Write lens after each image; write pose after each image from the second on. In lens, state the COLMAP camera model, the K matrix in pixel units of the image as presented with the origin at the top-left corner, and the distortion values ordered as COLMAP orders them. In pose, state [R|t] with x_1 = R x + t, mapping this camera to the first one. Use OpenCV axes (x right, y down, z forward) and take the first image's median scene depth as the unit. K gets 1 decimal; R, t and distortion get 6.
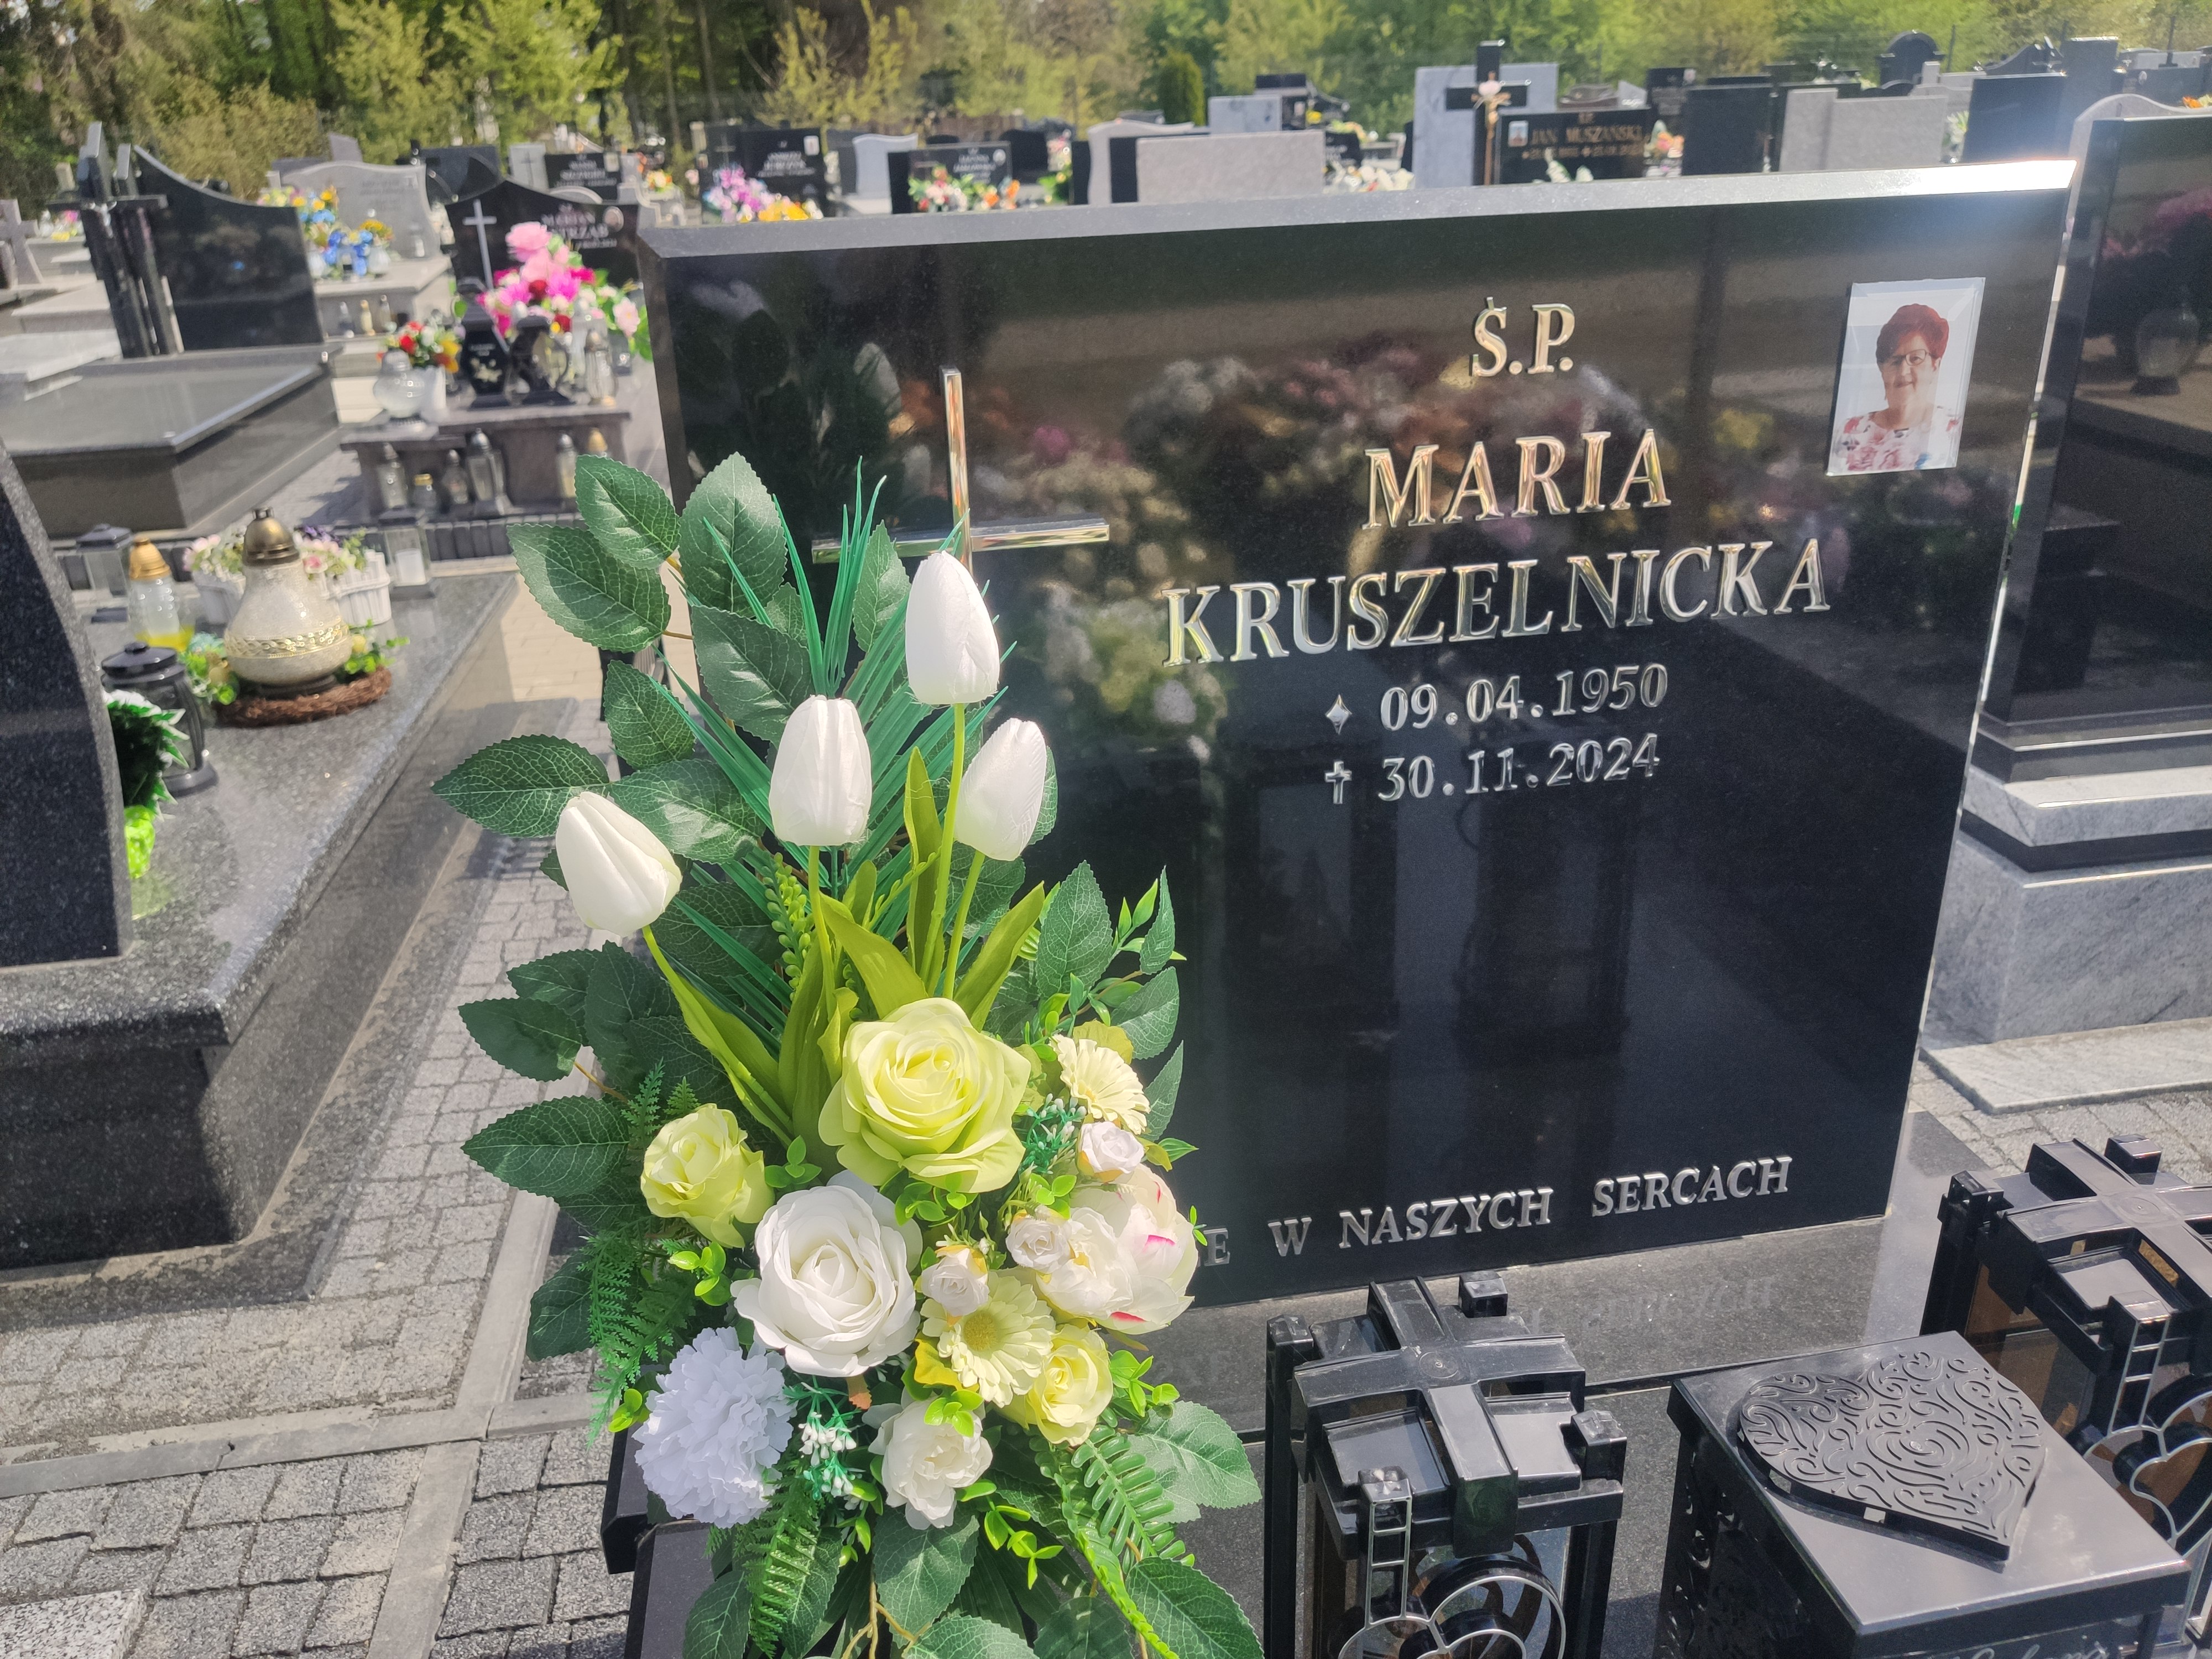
lens RADIAL K [[1684.2, 0, 1106.1], [0, 1684.2, 815.0], [0, 0, 1]] dist [0.006825, -0.008821]
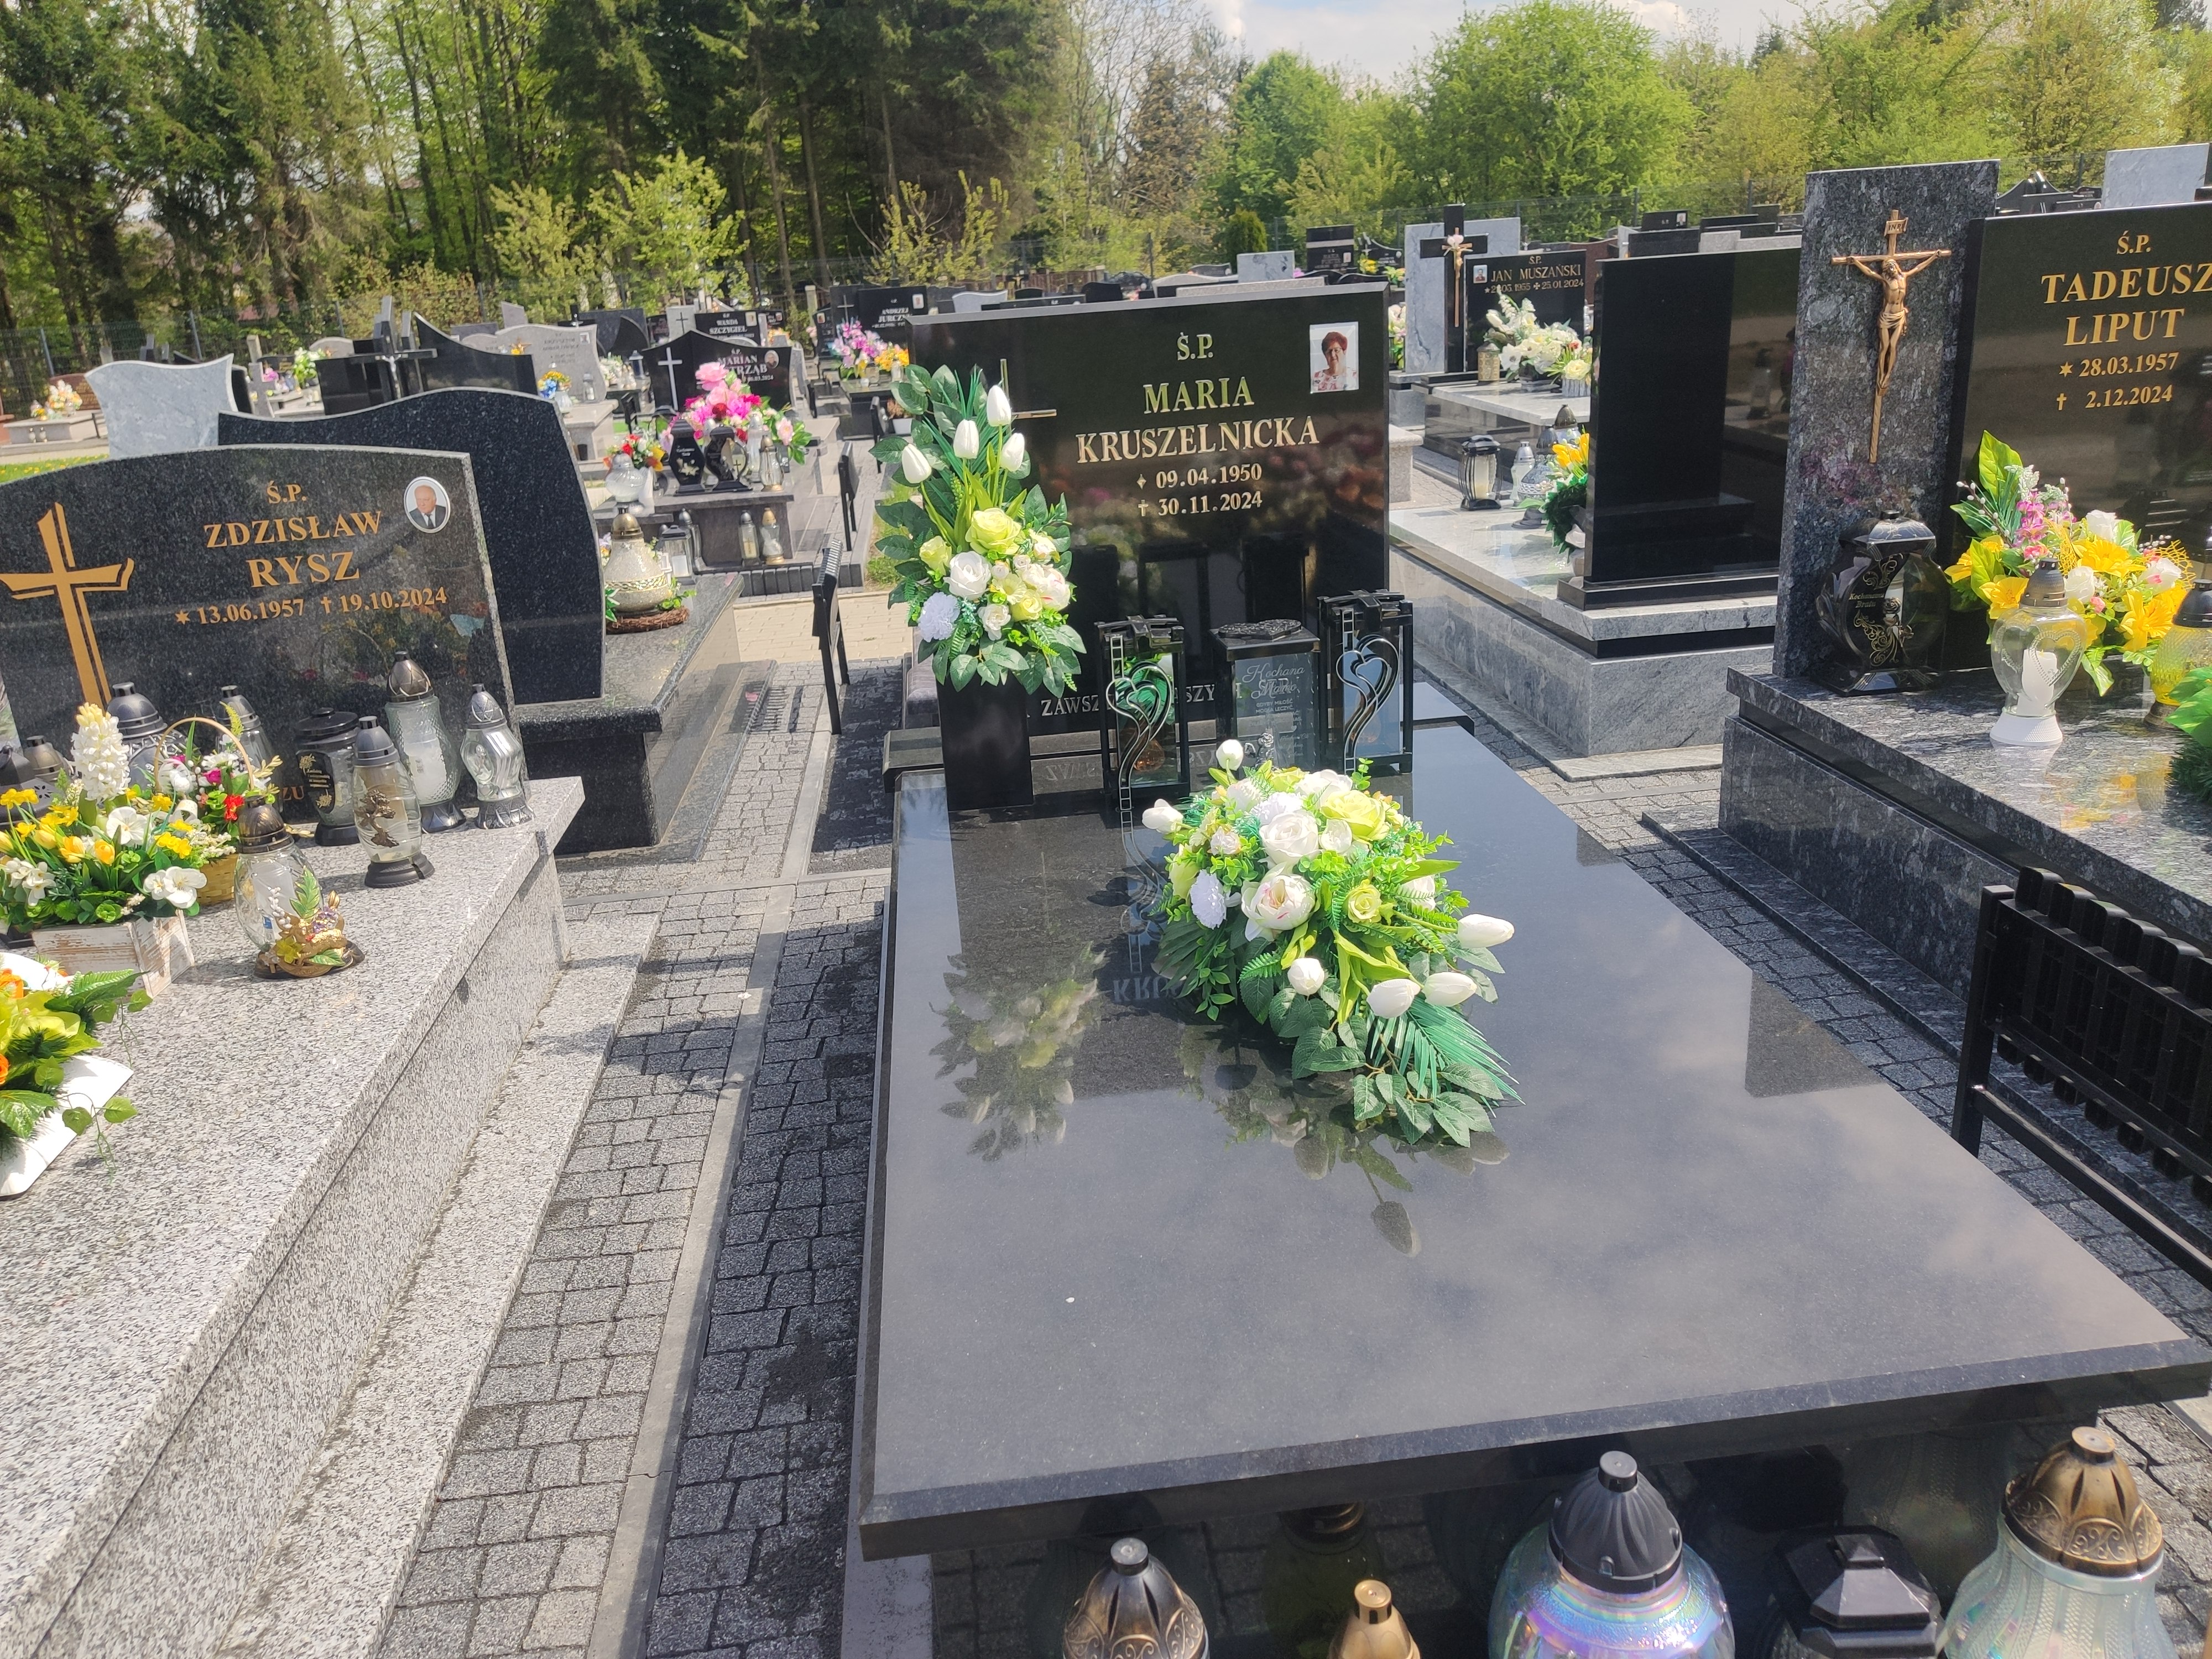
lens RADIAL K [[1684.2, 0, 1108.0], [0, 1684.2, 819.6], [0, 0, 1]] dist [0.006825, -0.008821]
pose [[0.998465, -0.011492, -0.054187, 0.017276], [0.007308, 0.997020, -0.076799, 0.054712], [0.054908, 0.076285, 0.995573, -0.134315]]
